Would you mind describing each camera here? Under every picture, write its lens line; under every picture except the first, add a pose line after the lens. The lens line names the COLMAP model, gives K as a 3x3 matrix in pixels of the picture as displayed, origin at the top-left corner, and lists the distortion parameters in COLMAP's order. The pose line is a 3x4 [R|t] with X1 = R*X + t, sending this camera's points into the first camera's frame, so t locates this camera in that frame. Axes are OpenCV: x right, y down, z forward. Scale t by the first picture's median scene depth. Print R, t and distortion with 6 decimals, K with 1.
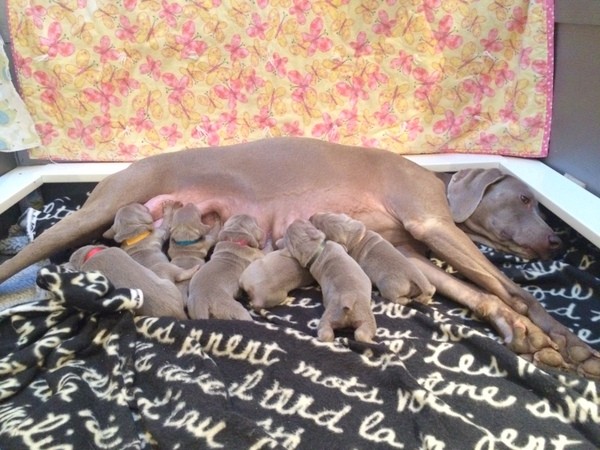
lens RADIAL K [[509.0, 0, 300.0], [0, 509.0, 225.0], [0, 0, 1]] dist [0.114982, -0.142372]
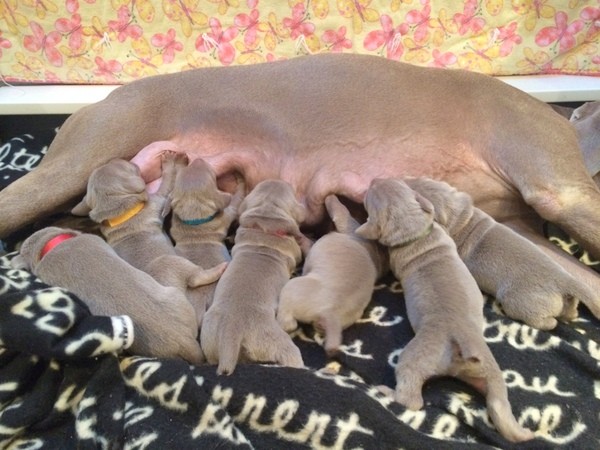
lens RADIAL K [[509.0, 0, 300.0], [0, 509.0, 225.0], [0, 0, 1]] dist [0.114982, -0.142372]
pose [[0.999976, 0.006946, -0.000218, -0.066166], [-0.006809, 0.985568, 0.169146, -0.055148], [0.001390, -0.169140, 0.985591, 0.256659]]
